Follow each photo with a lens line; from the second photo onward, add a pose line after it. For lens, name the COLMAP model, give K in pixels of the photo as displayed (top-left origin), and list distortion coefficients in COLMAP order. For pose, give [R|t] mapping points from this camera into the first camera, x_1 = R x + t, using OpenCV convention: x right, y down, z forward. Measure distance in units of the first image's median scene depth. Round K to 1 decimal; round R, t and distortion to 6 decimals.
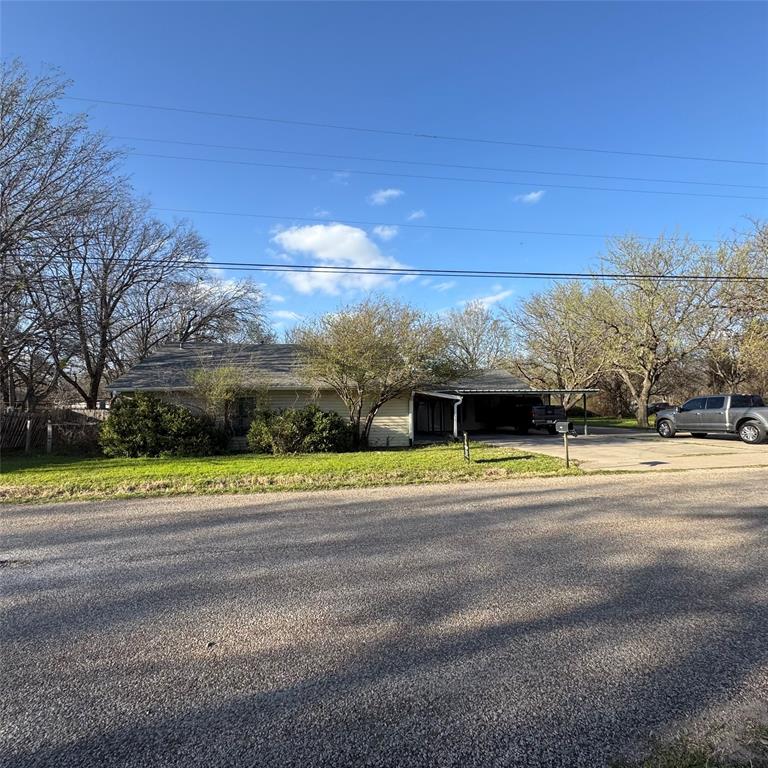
lens RADIAL K [[407.8, 0, 382.0], [0, 407.8, 380.8], [0, 0, 1]] dist [0.001192, 0.000431]
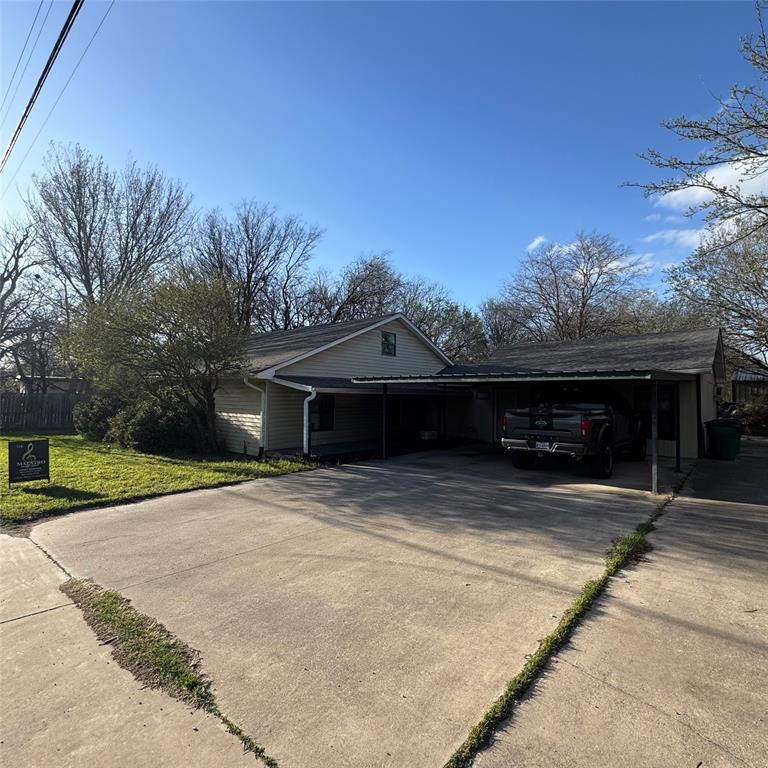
lens RADIAL K [[420.3, 0, 384.0], [0, 420.3, 384.0], [0, 0, 1]] dist [0.000235, 0.000027]
pose [[0.644866, -0.013027, -0.764184, 0.813436], [0.027987, 0.999587, 0.006577, 0.036584], [0.763783, -0.025629, 0.644964, 0.755945]]
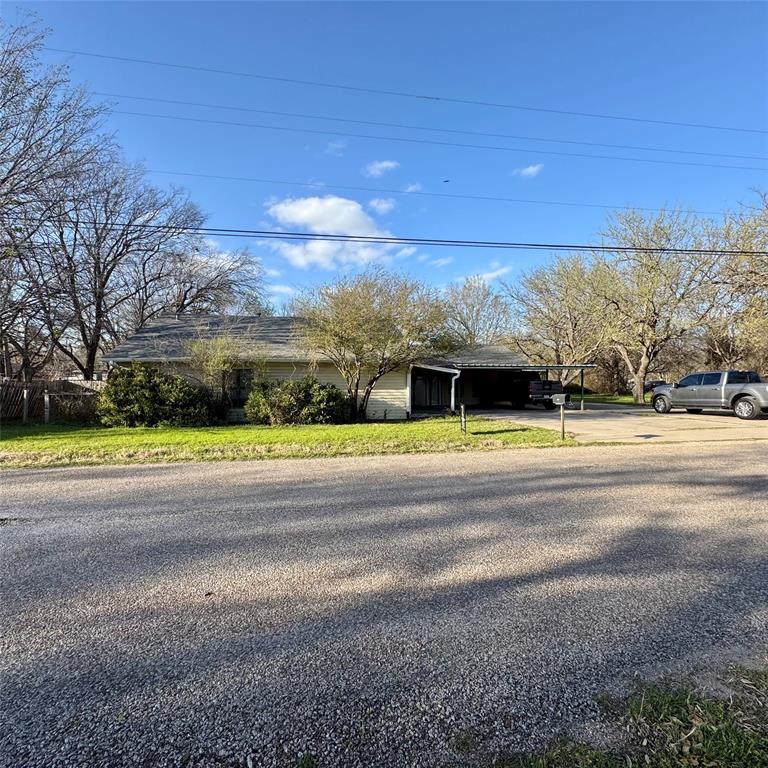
lens RADIAL K [[407.8, 0, 382.0], [0, 407.8, 380.8], [0, 0, 1]] dist [0.001192, 0.000431]
pose [[0.999946, 0.009126, 0.004986, 0.000494], [-0.009398, 0.998302, 0.057487, 0.009156], [-0.004453, -0.057531, 0.998334, 0.001735]]
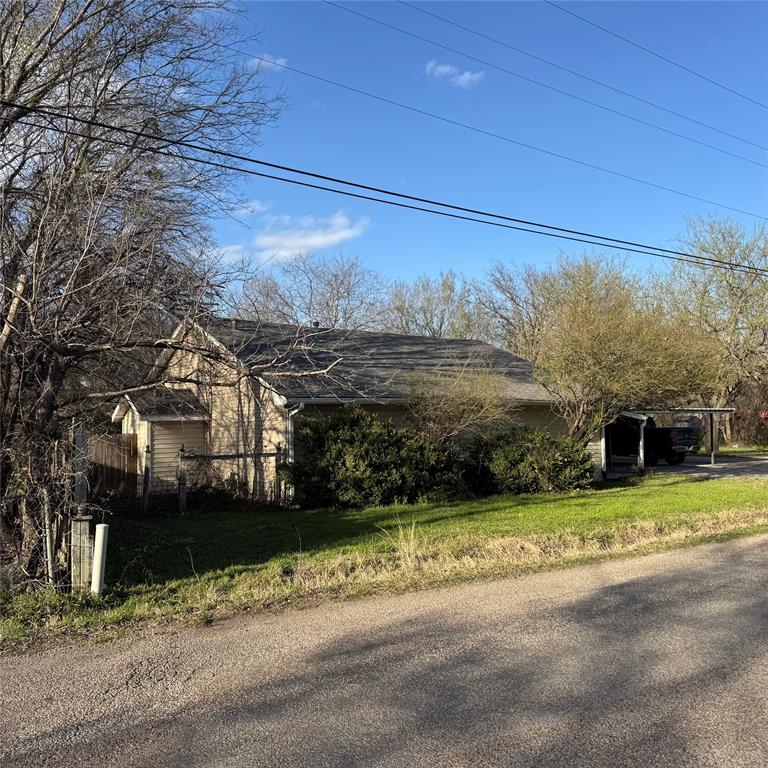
lens RADIAL K [[710.3, 0, 384.0], [0, 710.3, 384.0], [0, 0, 1]] dist [0.095606, -0.007411]
pose [[0.900043, 0.028742, 0.434852, -0.949049], [-0.028870, 0.999563, -0.006314, 0.000341], [-0.434843, -0.006871, 0.900480, -0.020887]]
